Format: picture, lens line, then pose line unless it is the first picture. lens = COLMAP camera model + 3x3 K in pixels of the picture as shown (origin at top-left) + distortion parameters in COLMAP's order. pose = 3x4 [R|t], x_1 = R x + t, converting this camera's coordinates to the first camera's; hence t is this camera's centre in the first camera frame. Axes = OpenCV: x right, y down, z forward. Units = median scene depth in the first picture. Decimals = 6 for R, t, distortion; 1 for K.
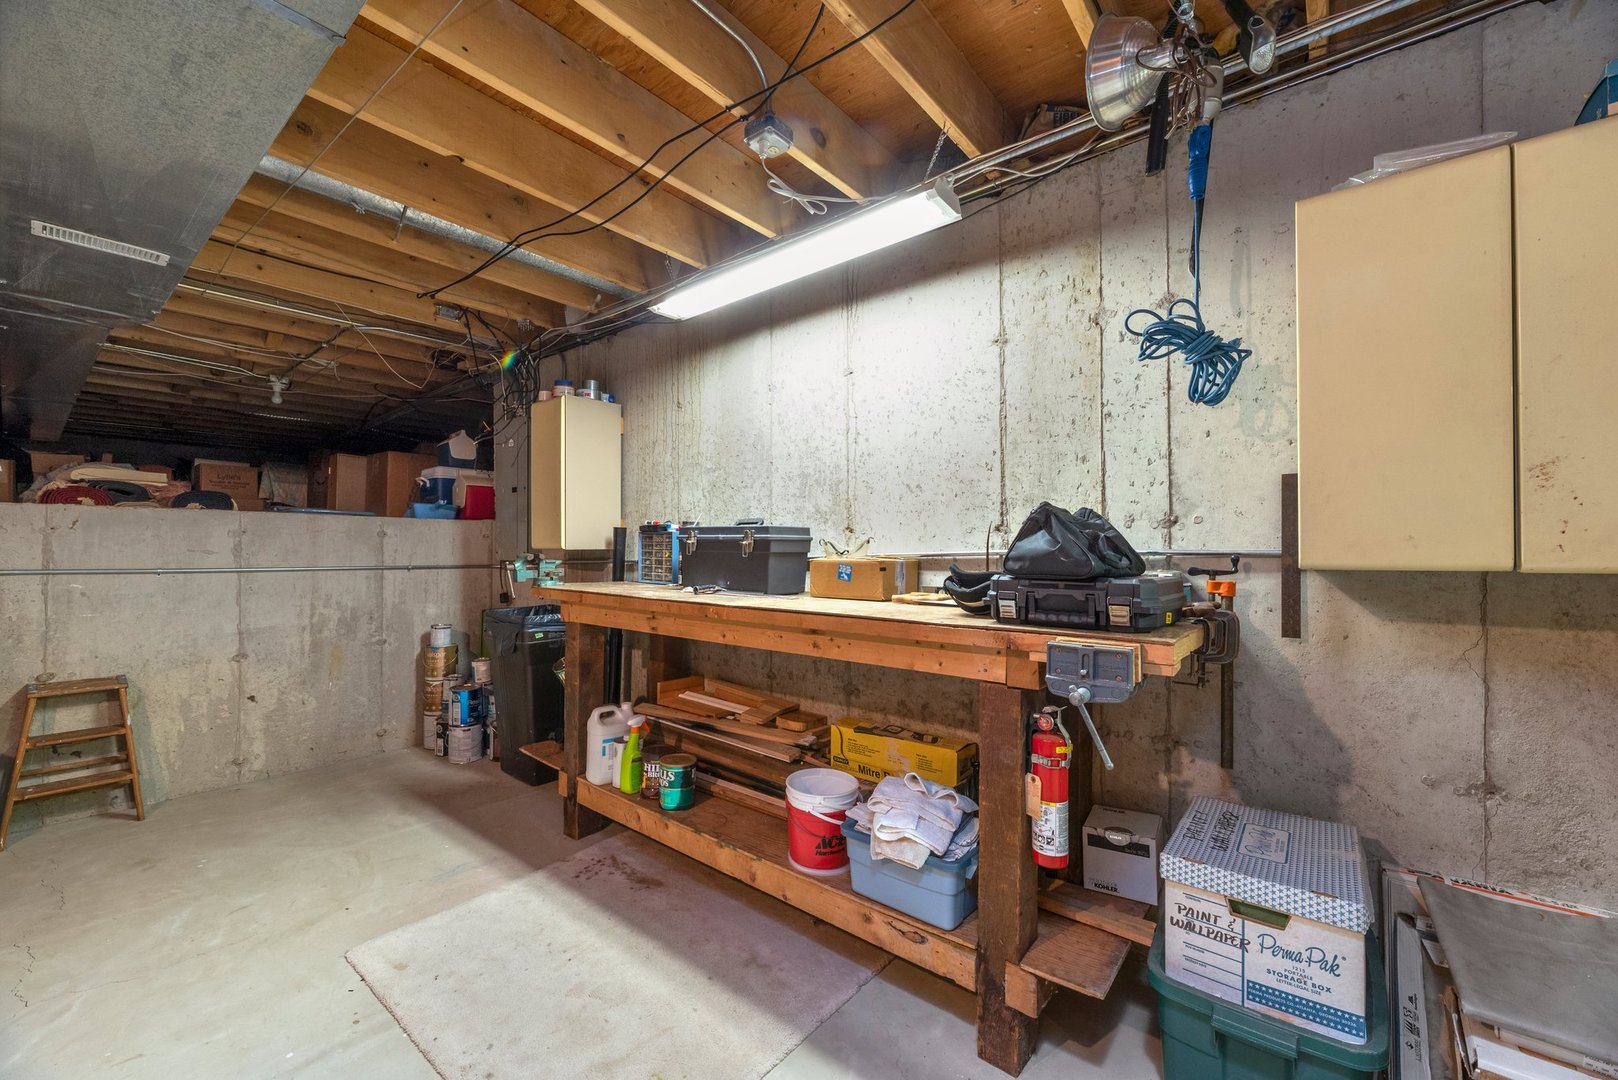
lens RADIAL K [[656.7, 0, 806.8], [0, 656.7, 541.9], [0, 0, 1]] dist [-0.003456, 0.001209]
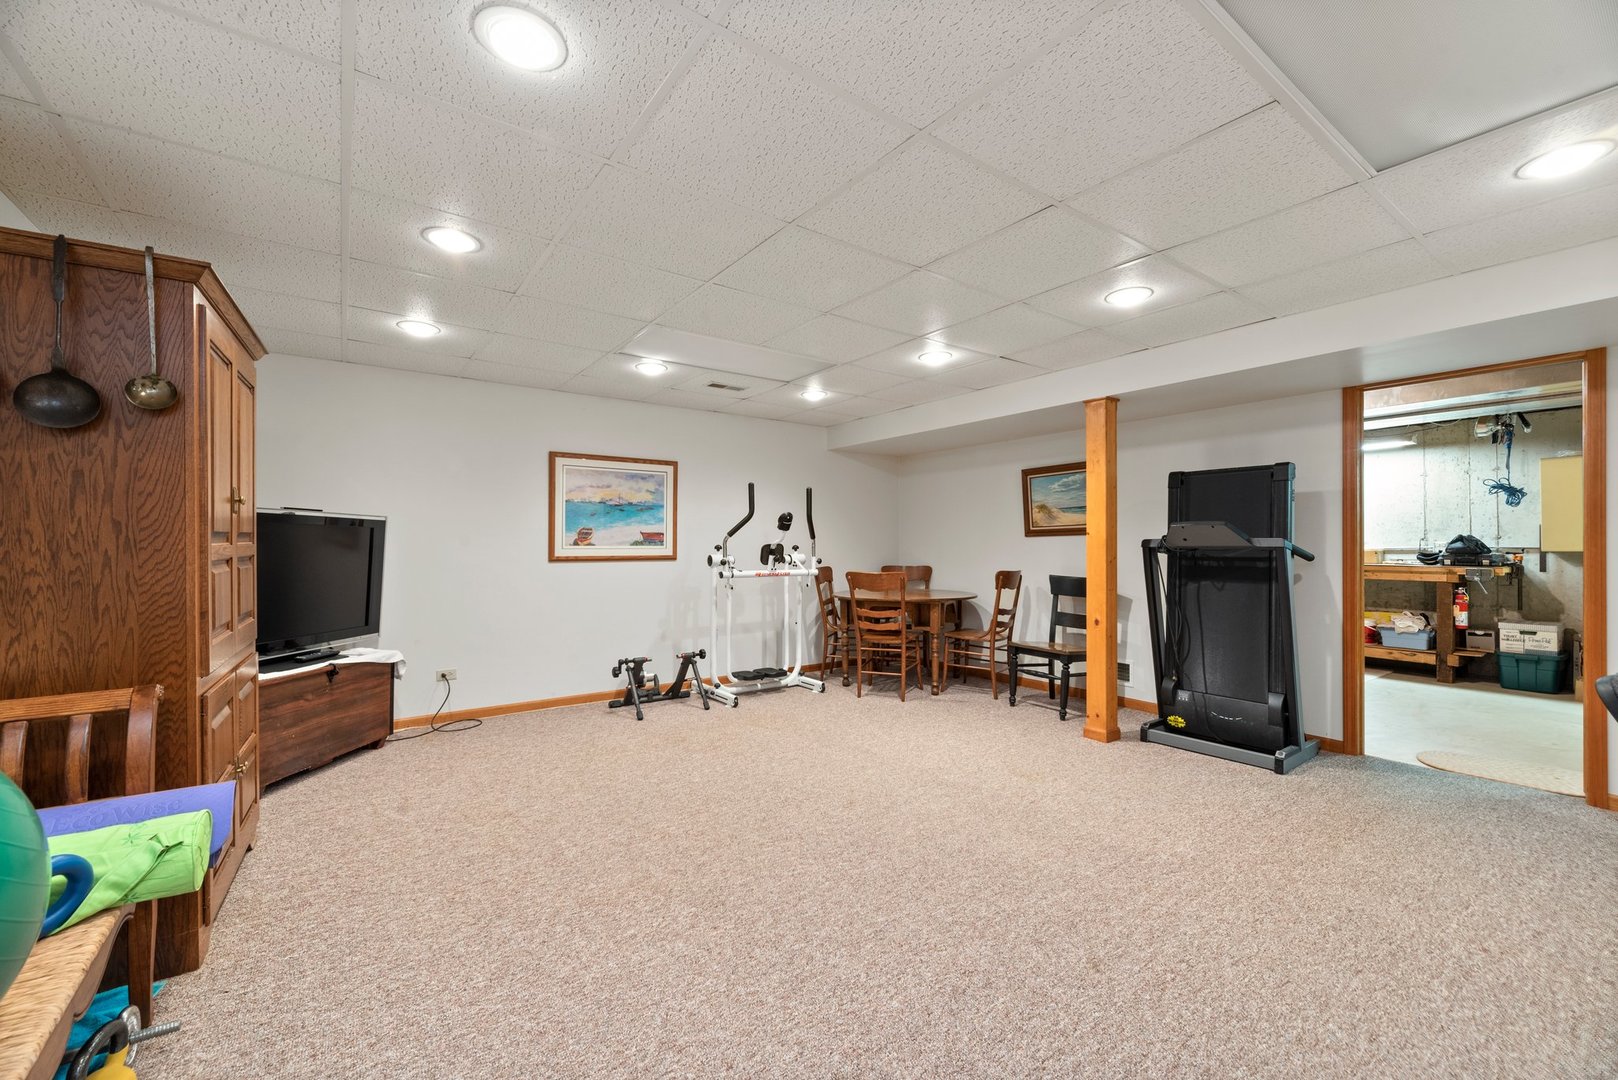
lens RADIAL K [[656.7, 0, 809.5], [0, 656.7, 538.9], [0, 0, 1]] dist [-0.003456, 0.001209]
pose [[0.963756, -0.002889, -0.266769, -2.127543], [0.002657, 0.999996, -0.001231, -0.036430], [0.266771, 0.000478, 0.963760, -3.459836]]
